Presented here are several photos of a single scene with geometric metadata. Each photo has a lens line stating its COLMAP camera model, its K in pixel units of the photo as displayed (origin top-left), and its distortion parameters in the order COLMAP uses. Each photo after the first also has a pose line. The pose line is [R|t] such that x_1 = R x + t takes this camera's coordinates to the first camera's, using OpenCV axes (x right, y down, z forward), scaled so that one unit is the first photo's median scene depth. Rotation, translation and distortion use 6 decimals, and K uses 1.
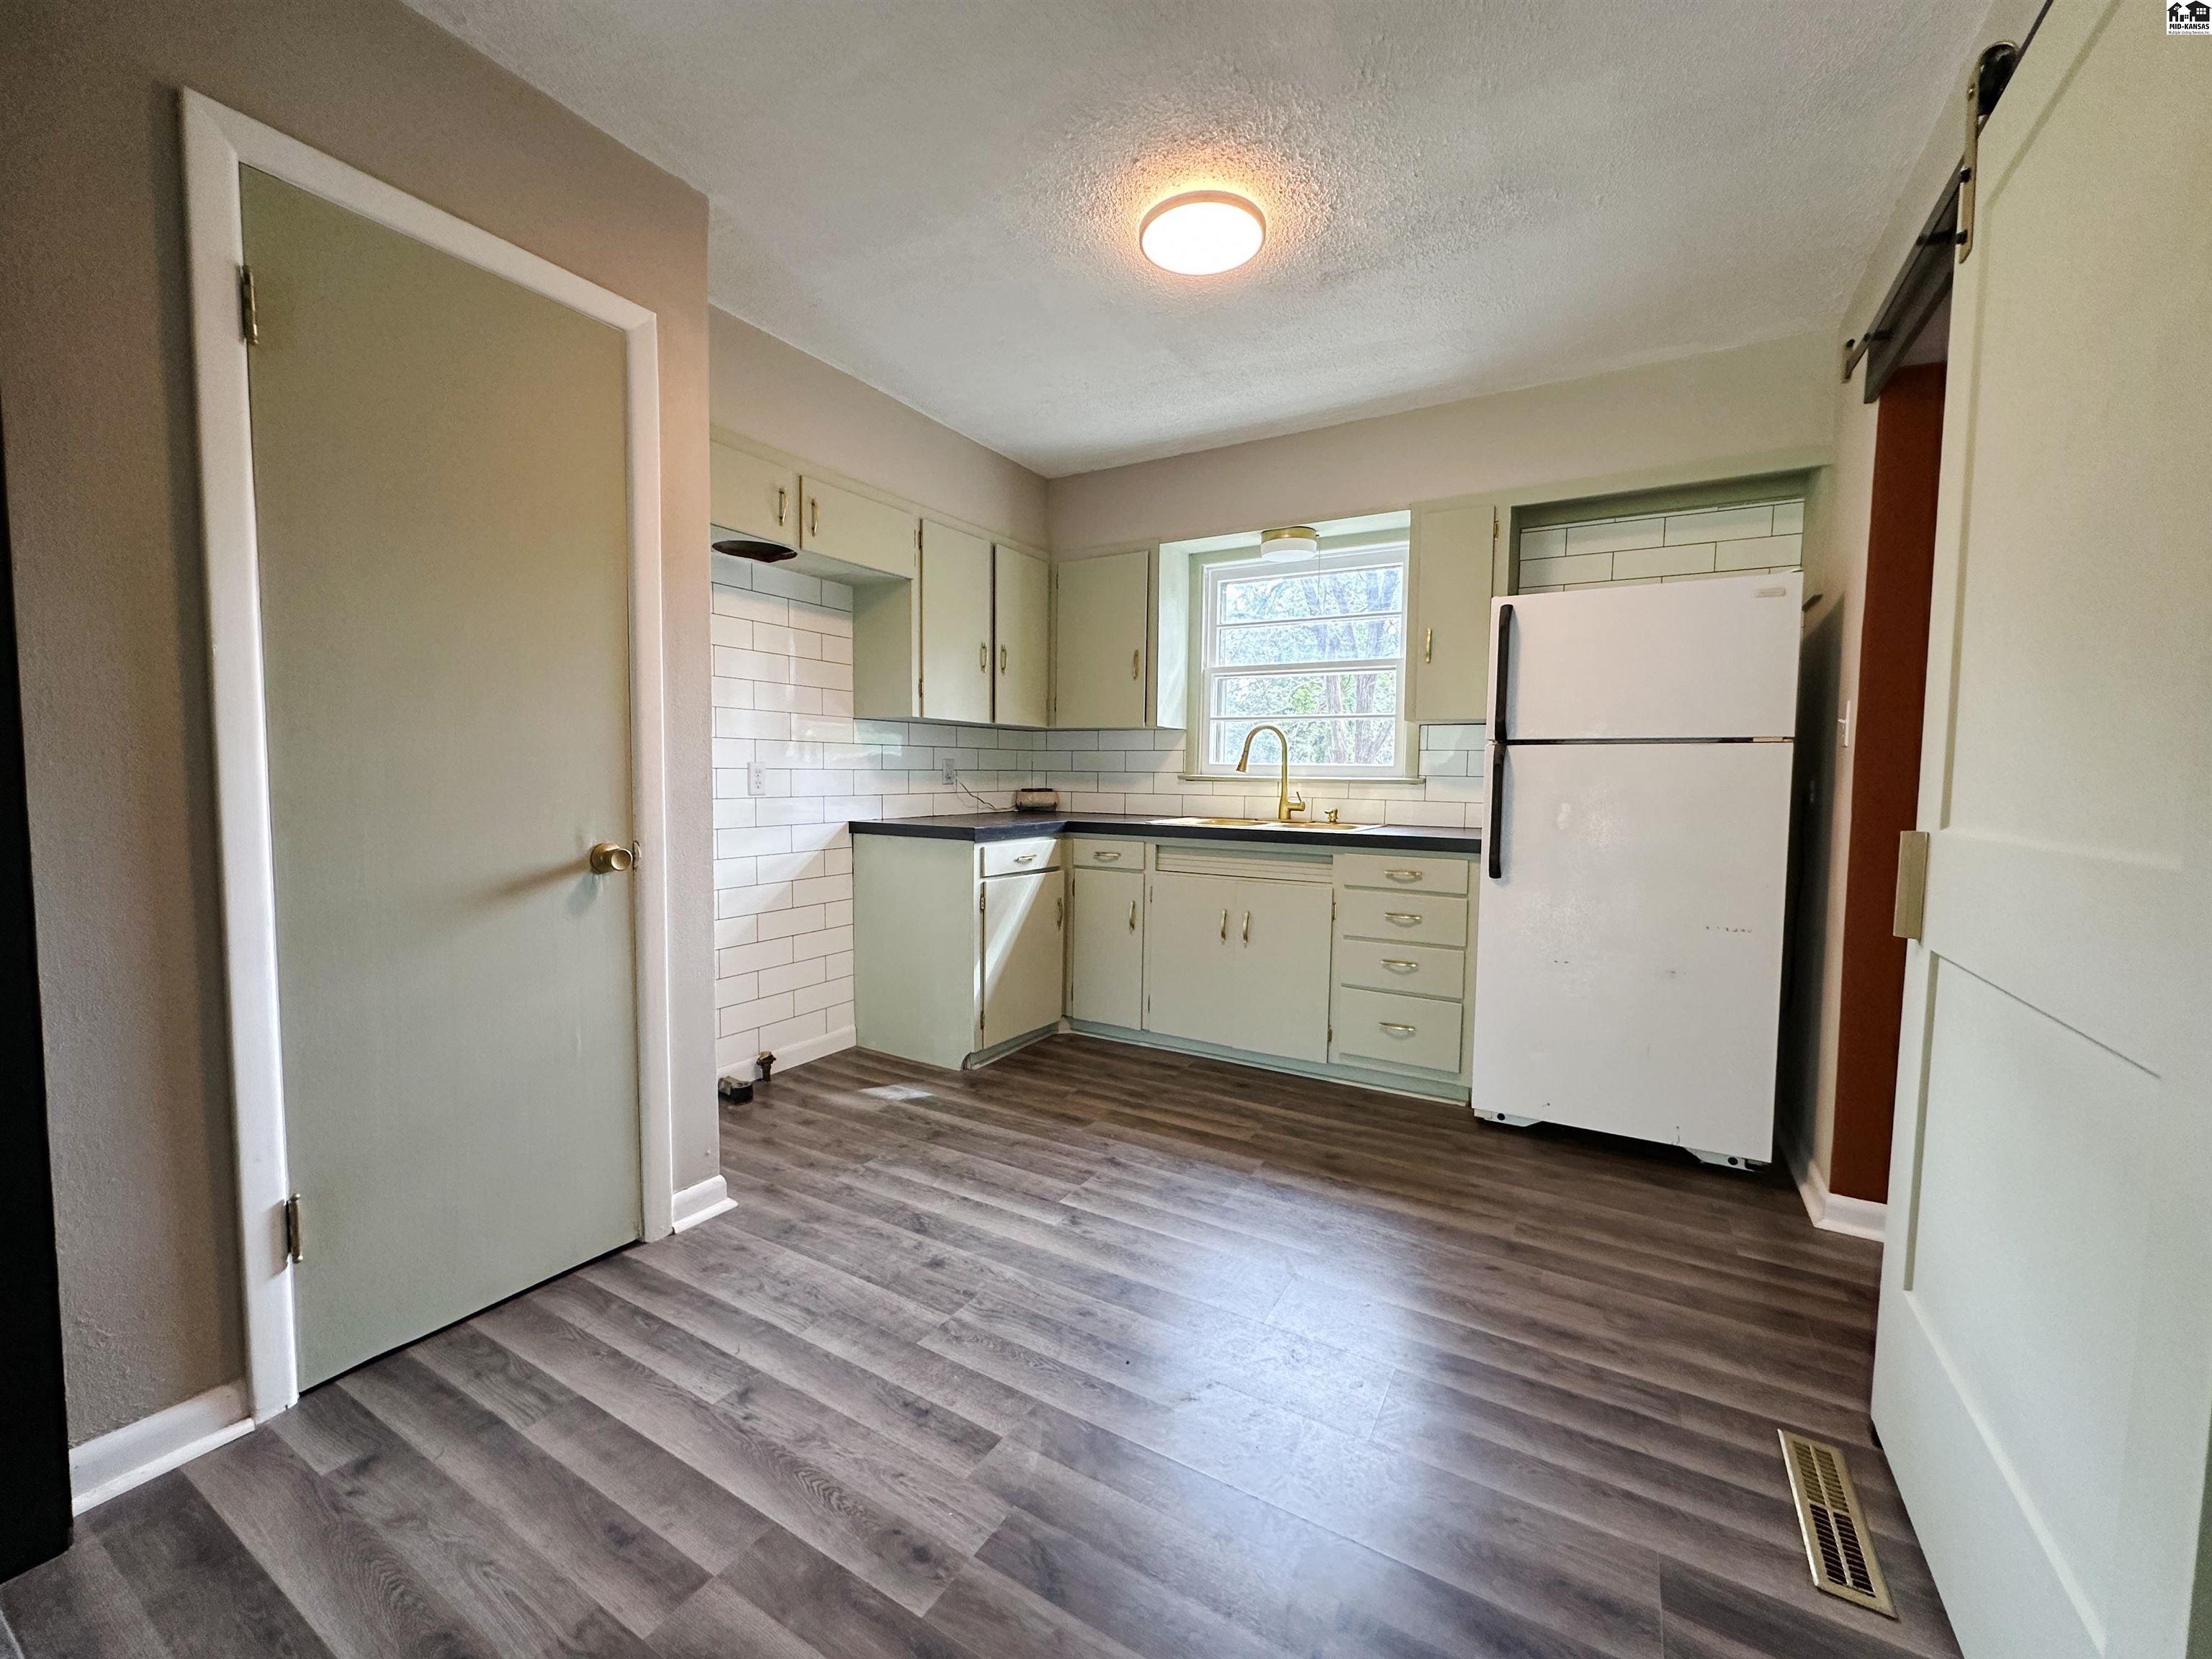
lens RADIAL K [[881.7, 0, 1106.6], [0, 881.7, 832.6], [0, 0, 1]] dist [-0.003430, 0.000702]
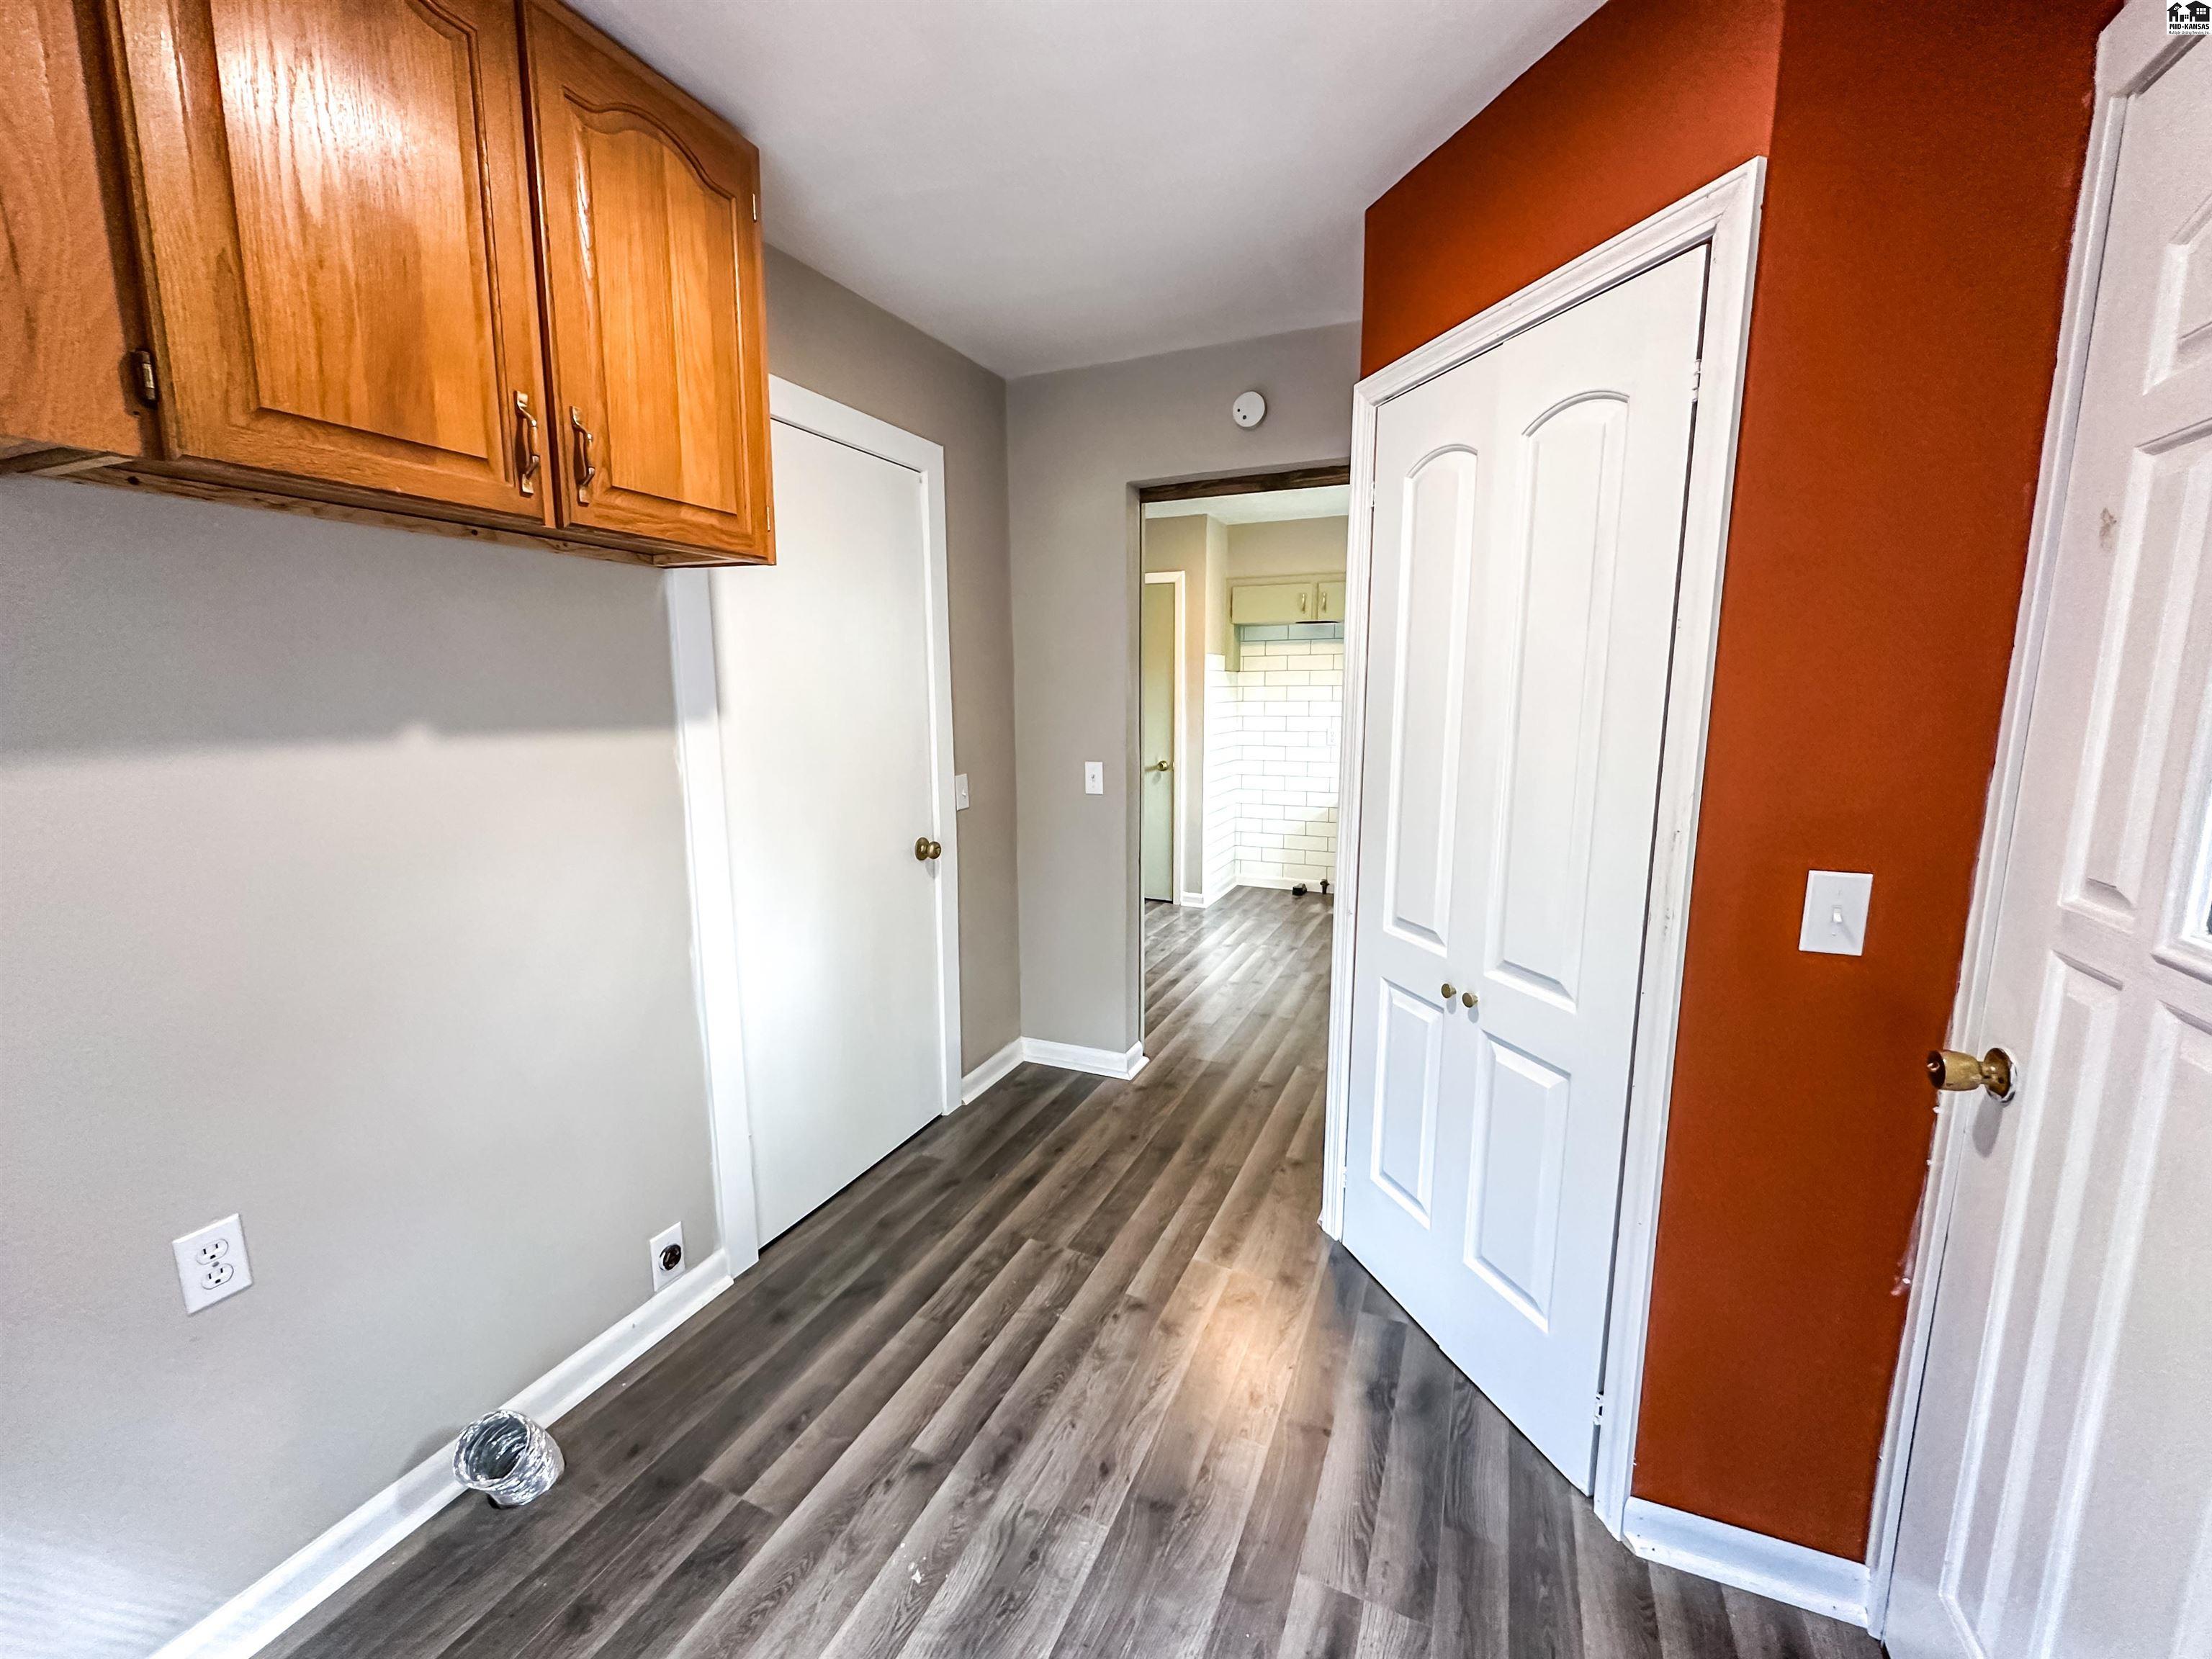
lens RADIAL K [[880.1, 0, 1112.2], [0, 880.1, 836.6], [0, 0, 1]] dist [0.000728, 0.000006]
pose [[0.114163, 0.150838, -0.981944, 1.449199], [-0.061600, 0.987579, 0.144542, -0.093918], [0.991550, 0.043987, 0.122036, 0.300056]]
